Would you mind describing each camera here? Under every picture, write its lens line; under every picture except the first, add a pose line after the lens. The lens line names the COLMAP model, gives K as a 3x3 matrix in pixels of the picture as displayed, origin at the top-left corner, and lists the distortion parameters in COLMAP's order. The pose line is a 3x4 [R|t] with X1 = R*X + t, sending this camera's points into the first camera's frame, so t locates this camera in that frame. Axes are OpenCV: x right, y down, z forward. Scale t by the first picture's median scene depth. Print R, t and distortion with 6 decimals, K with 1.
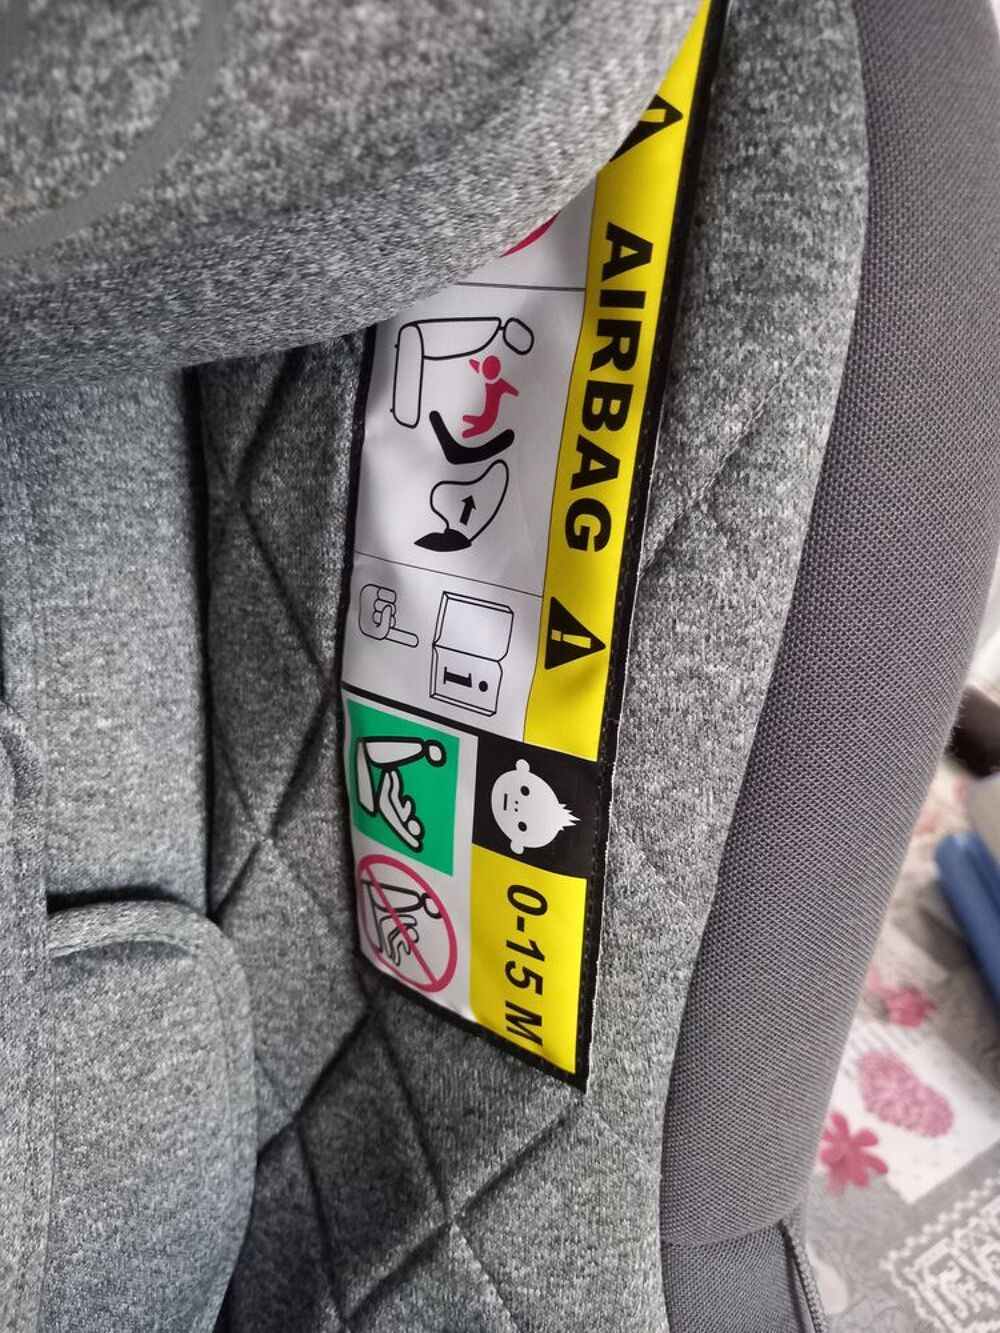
lens RADIAL K [[1036.5, 0, 499.6], [0, 1036.5, 664.0], [0, 0, 1]] dist [0.000200, -0.002709]
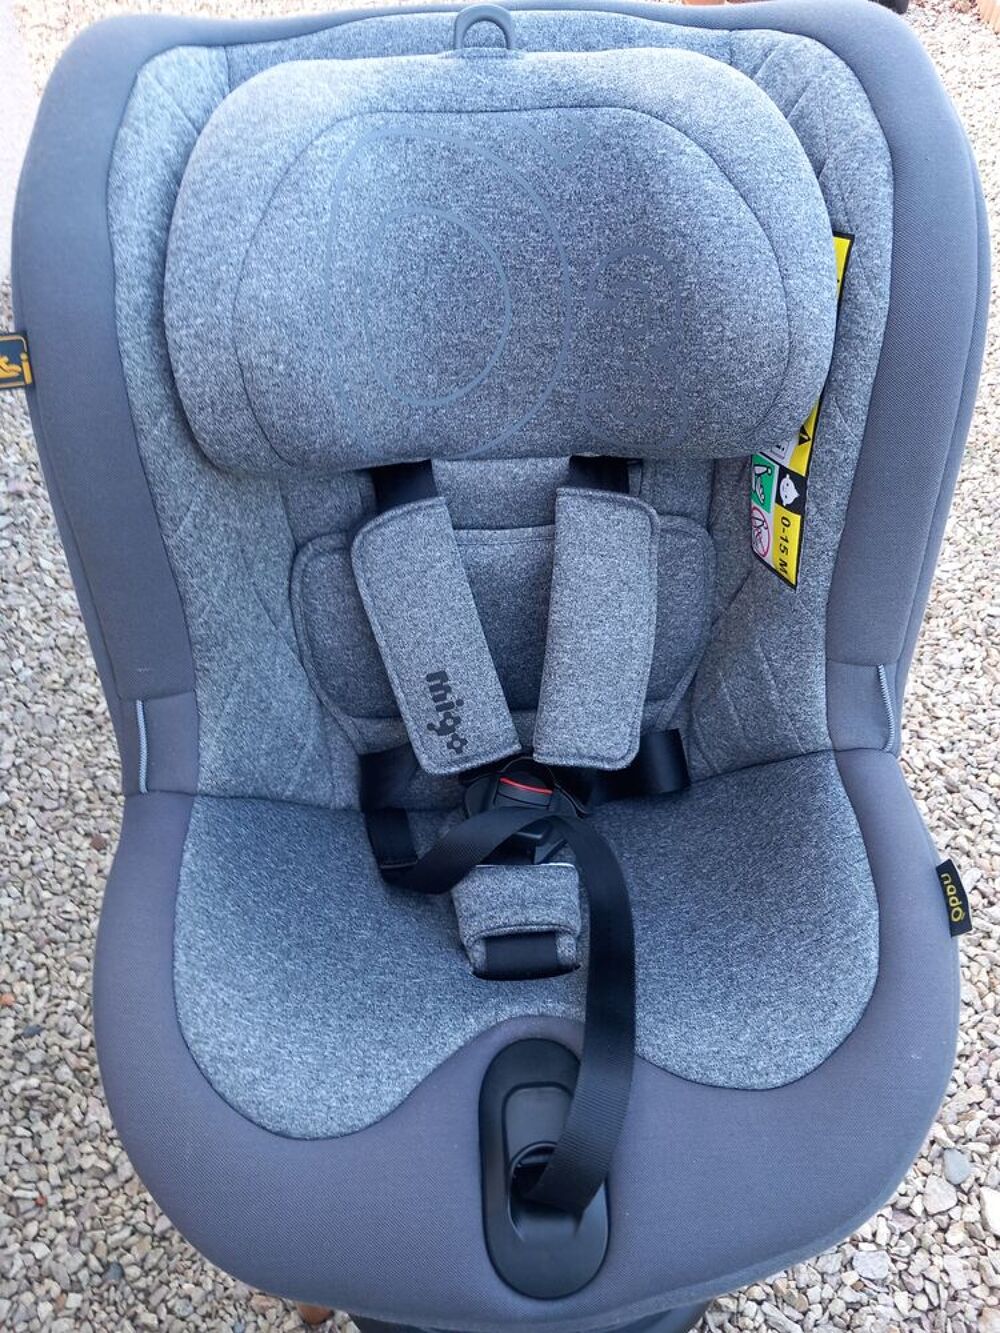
lens RADIAL K [[1036.5, 0, 493.2], [0, 1036.5, 669.2], [0, 0, 1]] dist [0.000200, -0.002709]
pose [[0.792459, 0.231722, -0.564194, 1.182222], [-0.099435, 0.961727, 0.255329, -0.050249], [0.601766, -0.146237, 0.785170, -2.008266]]
